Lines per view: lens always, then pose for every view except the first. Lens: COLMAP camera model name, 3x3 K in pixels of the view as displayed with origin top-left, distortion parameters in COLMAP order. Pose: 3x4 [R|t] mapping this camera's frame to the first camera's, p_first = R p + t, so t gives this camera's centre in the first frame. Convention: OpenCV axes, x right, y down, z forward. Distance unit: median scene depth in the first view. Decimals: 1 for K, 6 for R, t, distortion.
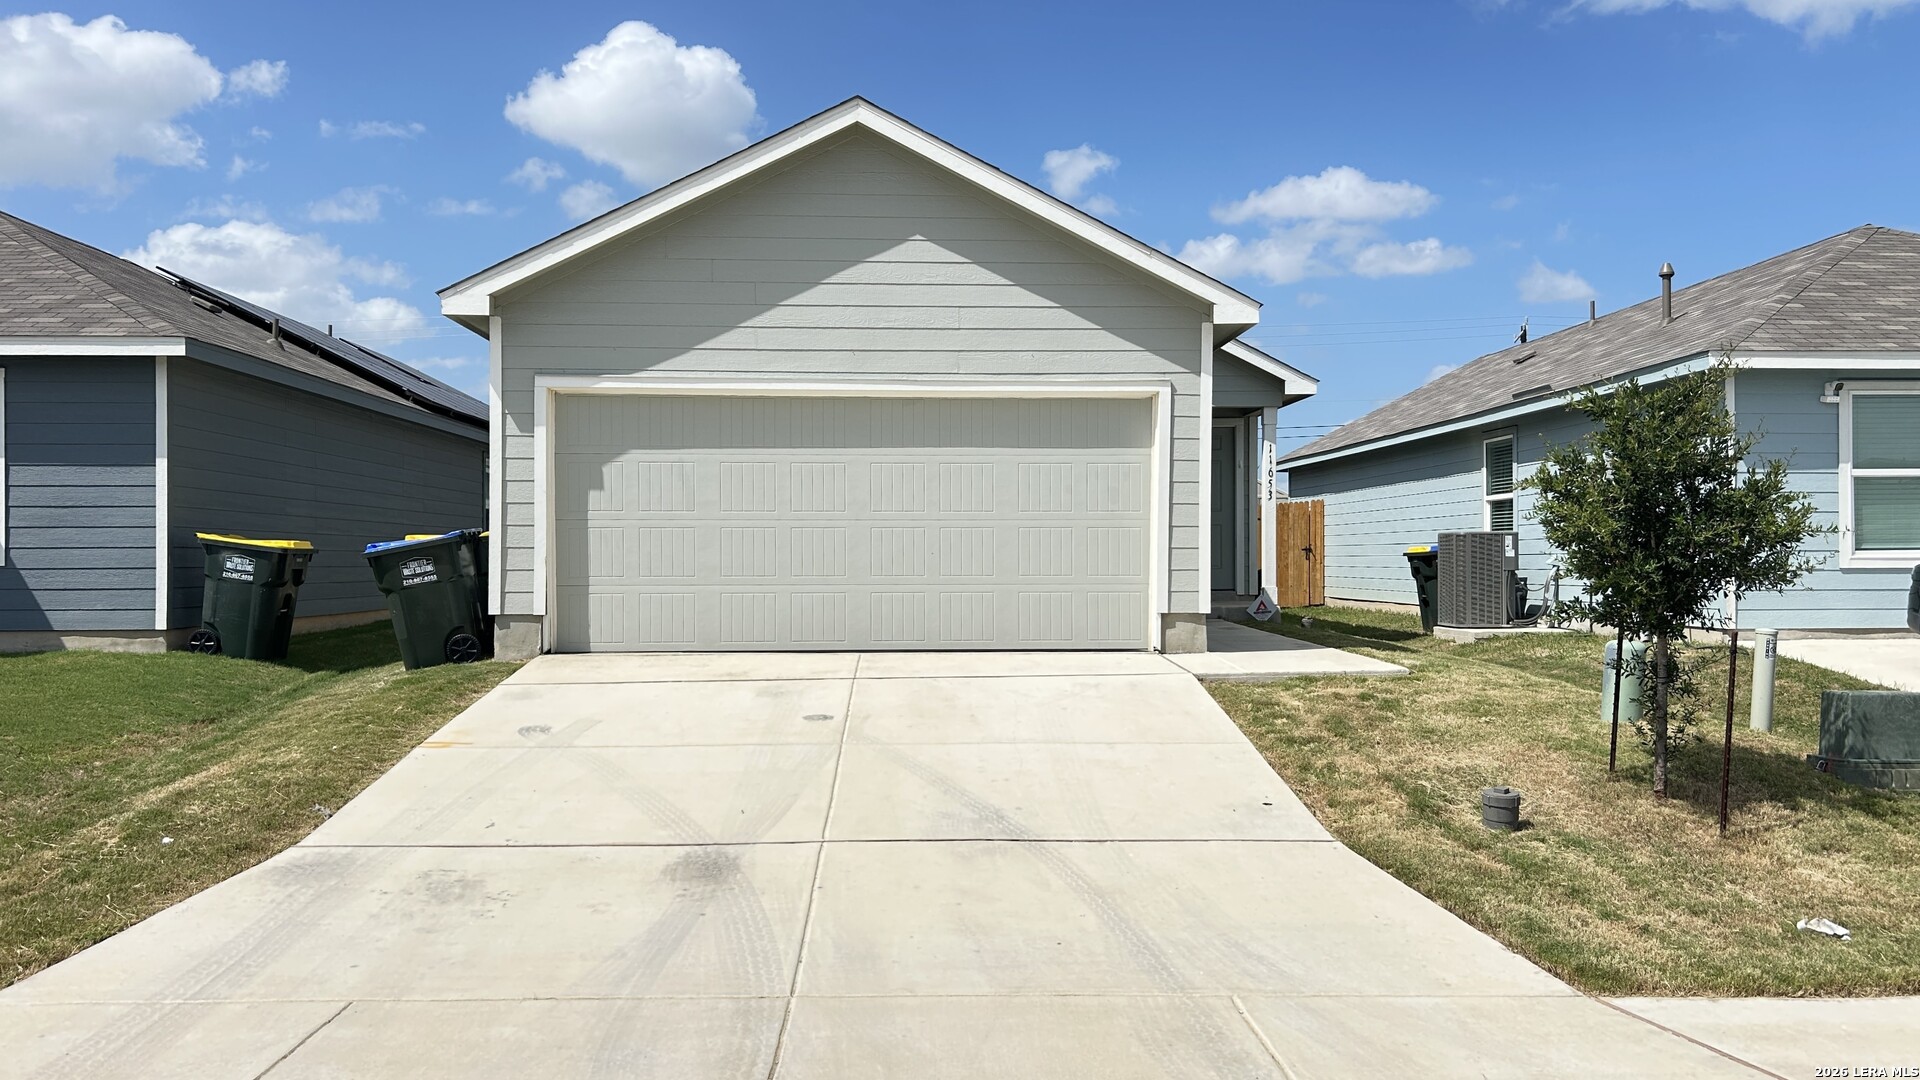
lens RADIAL K [[1500.5, 0, 960.0], [0, 1500.5, 540.0], [0, 0, 1]] dist [0.114881, 0.000731]
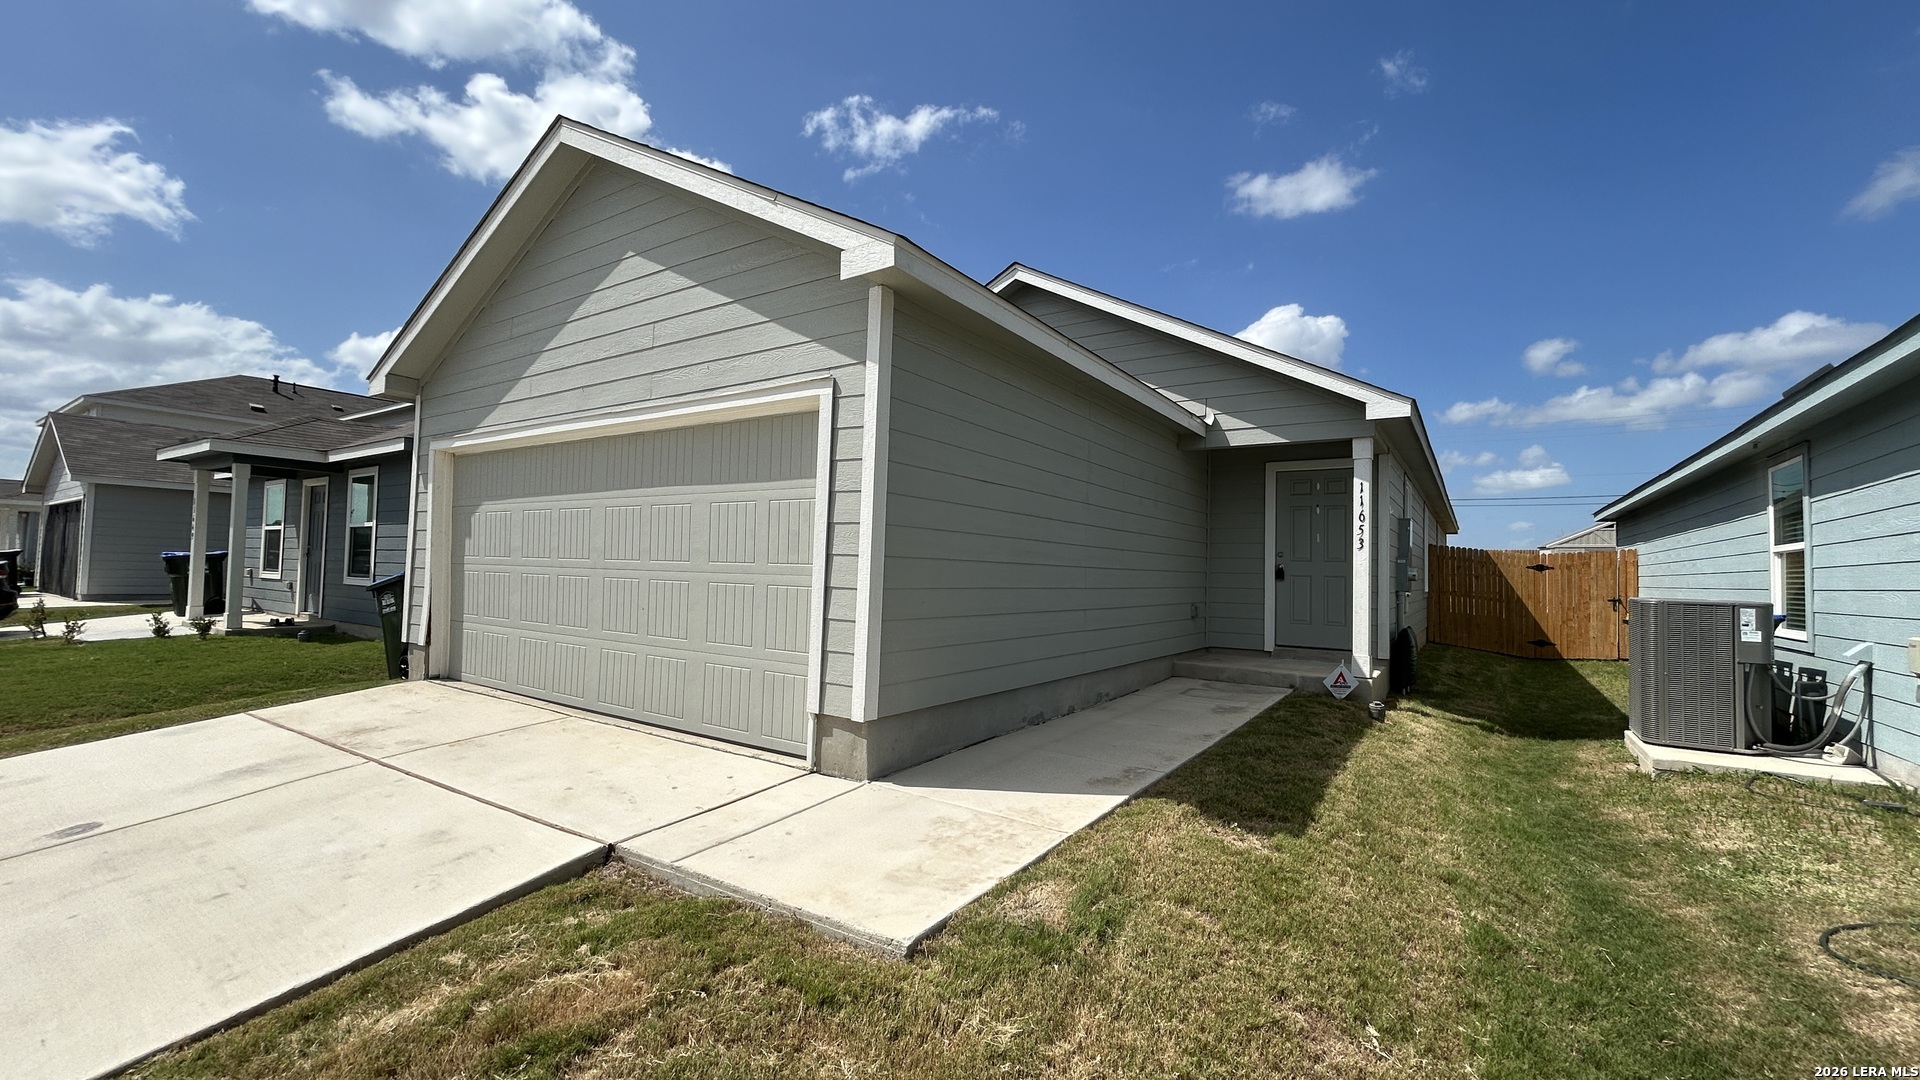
lens RADIAL K [[773.8, 0, 964.0], [0, 773.8, 539.5], [0, 0, 1]] dist [0.006869, 0.000118]
pose [[0.805294, -0.001472, -0.592874, 0.400601], [-0.019290, 0.999402, -0.028682, -0.022117], [0.592562, 0.034534, 0.804784, 0.749653]]
